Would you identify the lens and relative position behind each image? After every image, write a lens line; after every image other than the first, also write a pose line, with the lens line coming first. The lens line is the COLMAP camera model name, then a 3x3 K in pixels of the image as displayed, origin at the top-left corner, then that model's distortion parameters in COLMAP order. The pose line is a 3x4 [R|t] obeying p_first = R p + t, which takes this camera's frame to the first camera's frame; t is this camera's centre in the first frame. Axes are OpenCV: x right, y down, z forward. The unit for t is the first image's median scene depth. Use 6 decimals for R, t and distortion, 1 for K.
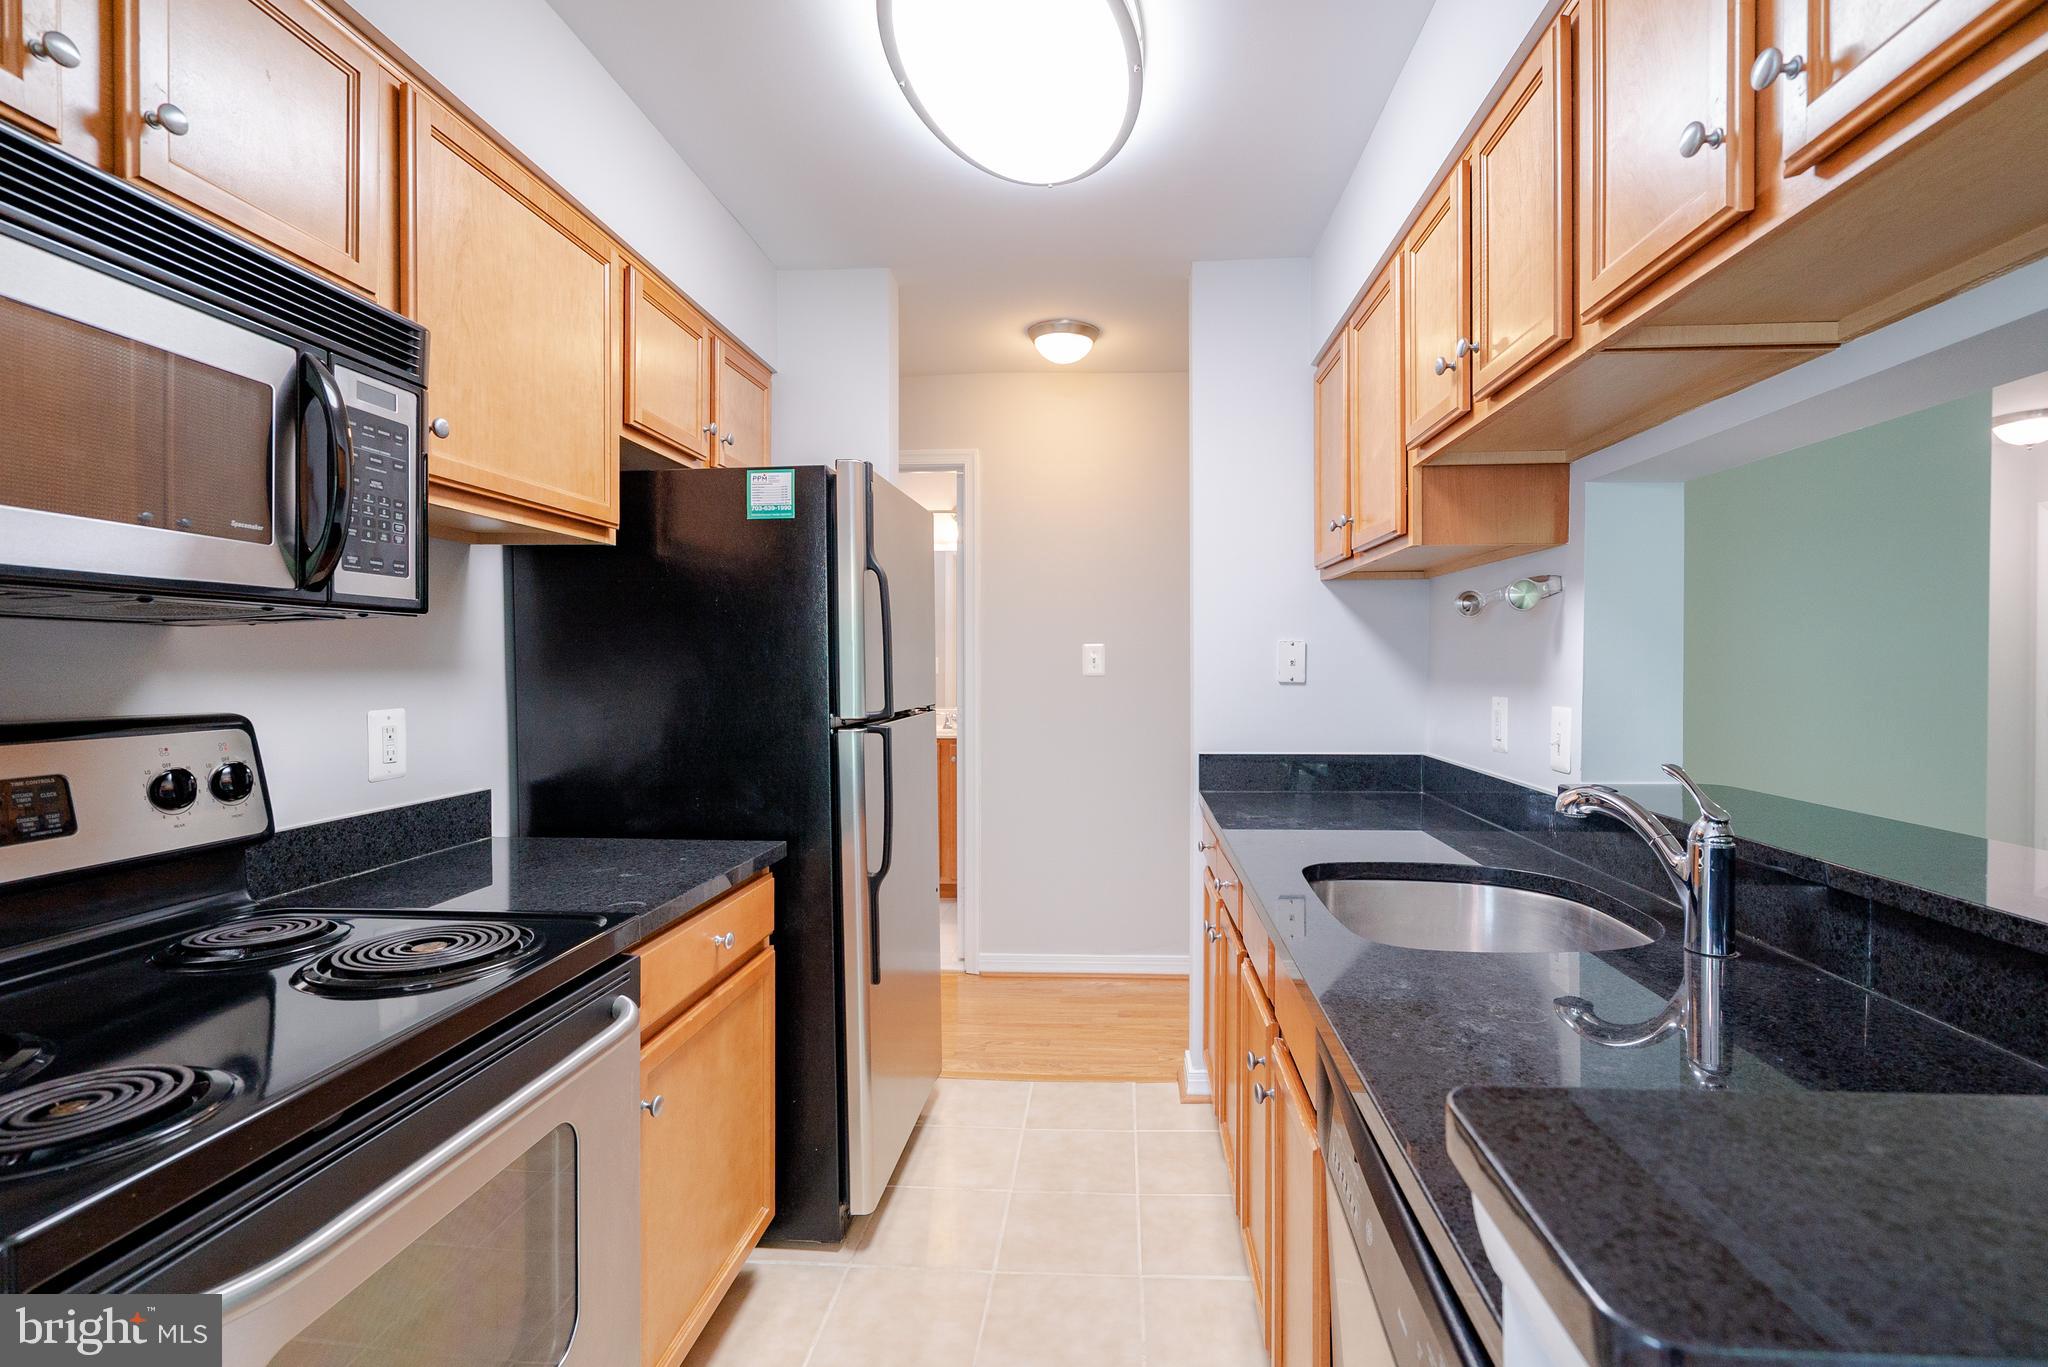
lens RADIAL K [[944.0, 0, 1063.2], [0, 944.0, 679.2], [0, 0, 1]] dist [-0.002668, -0.000159]
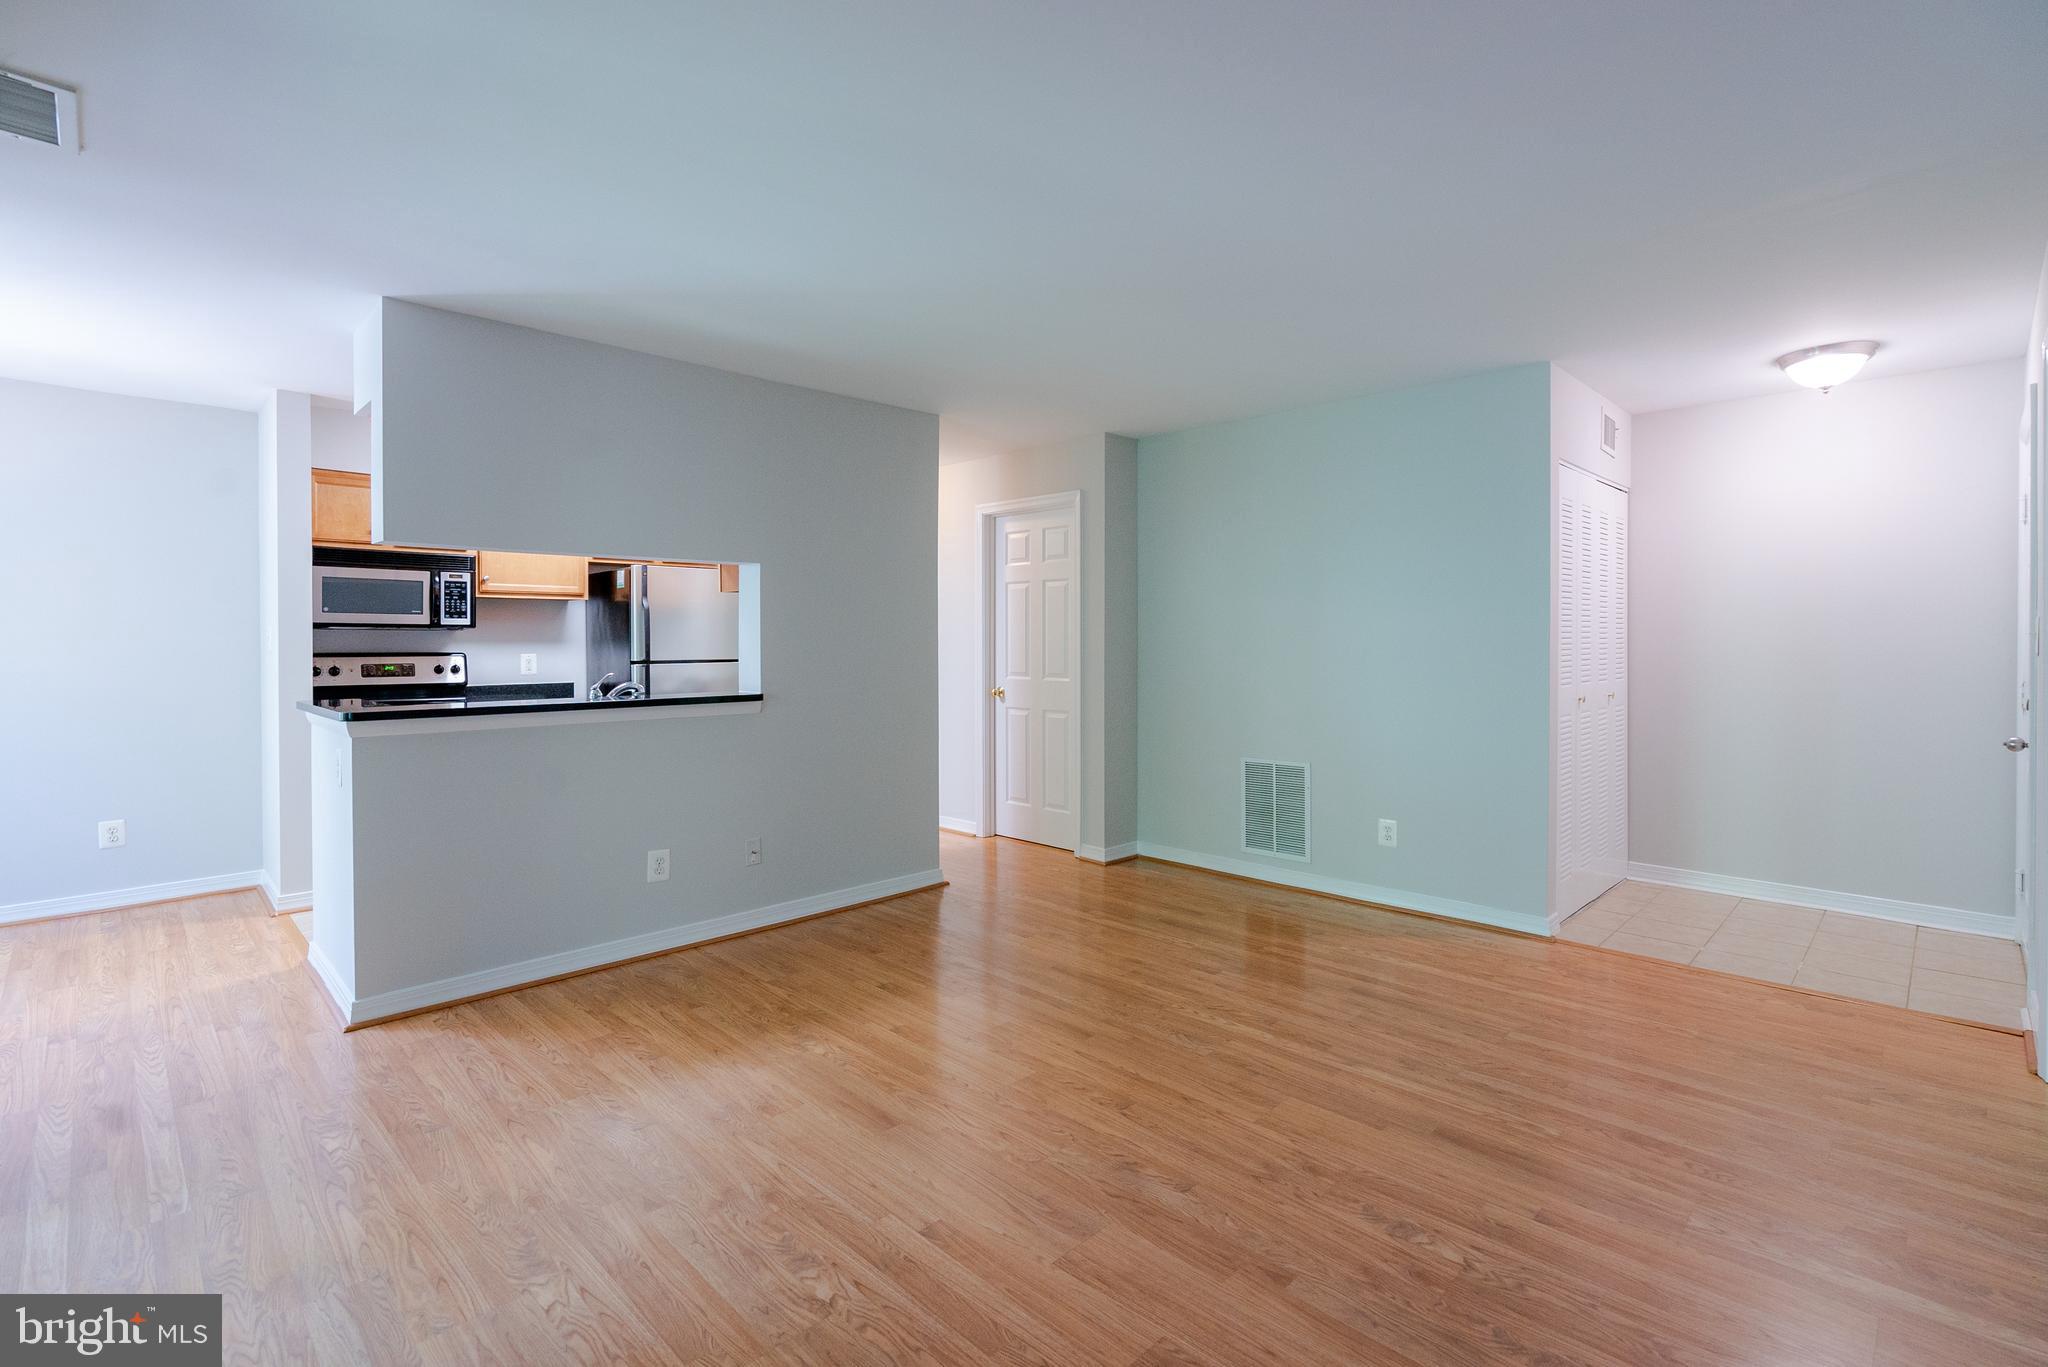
lens RADIAL K [[953.3, 0, 1040.5], [0, 953.3, 648.3], [0, 0, 1]] dist [-0.001647, -0.000009]
pose [[0.745800, 0.007348, -0.666129, 2.580624], [-0.011950, 0.999926, -0.002350, -0.001271], [0.666063, 0.009713, 0.745833, -0.271474]]
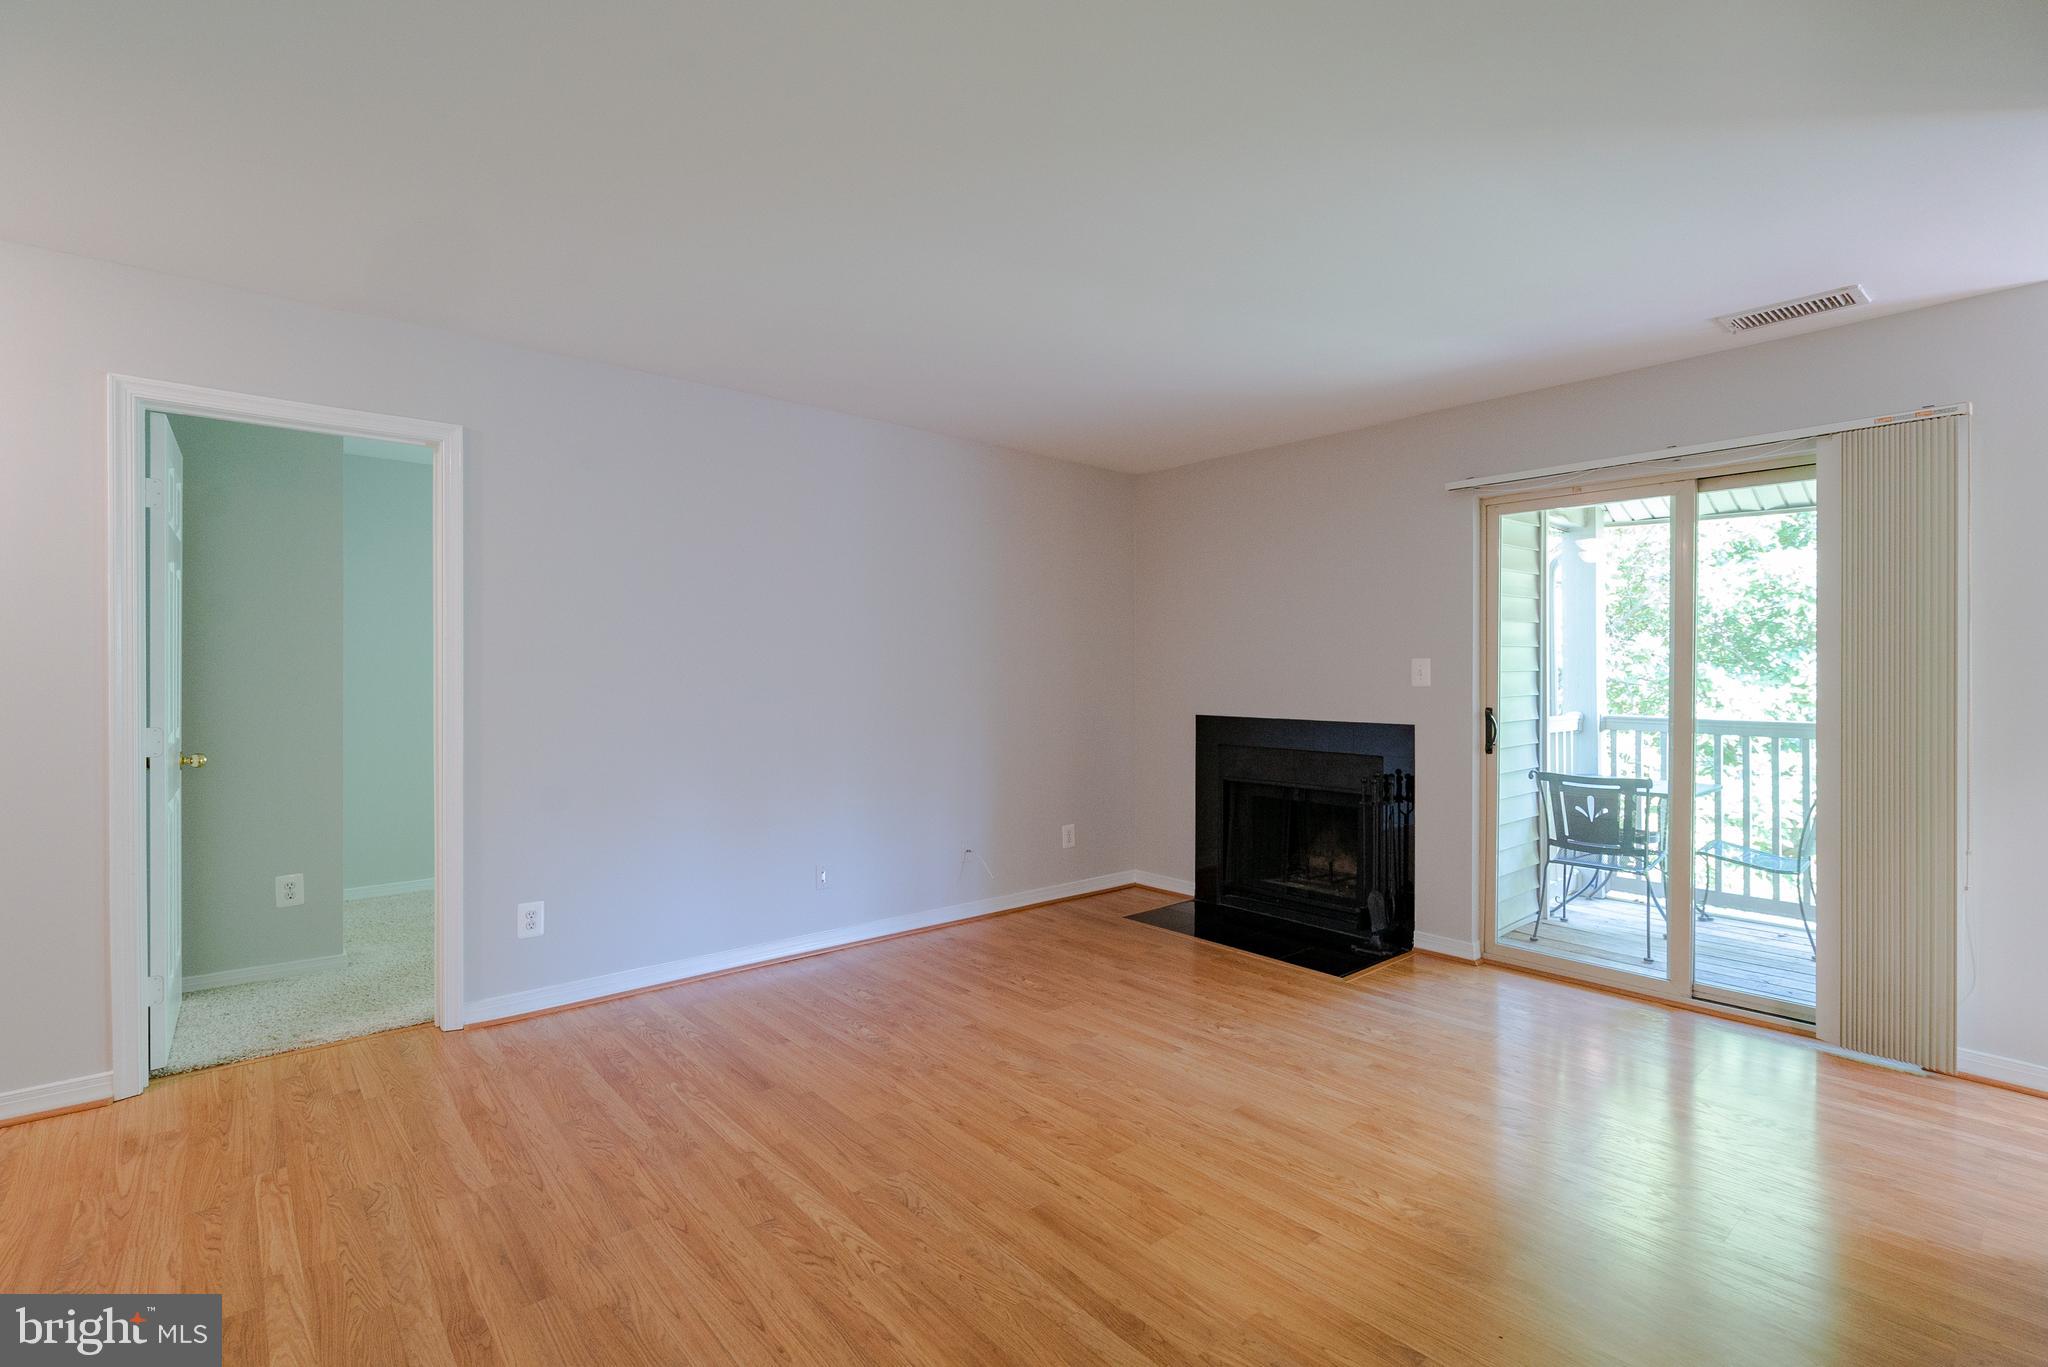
lens RADIAL K [[934.1, 0, 1057.5], [0, 934.1, 676.5], [0, 0, 1]] dist [-0.002220, -0.000100]
pose [[-0.706168, -0.001040, 0.708044, 0.723554], [0.012650, 0.999821, 0.014085, -0.027910], [-0.707932, 0.018903, -0.706028, 1.791462]]
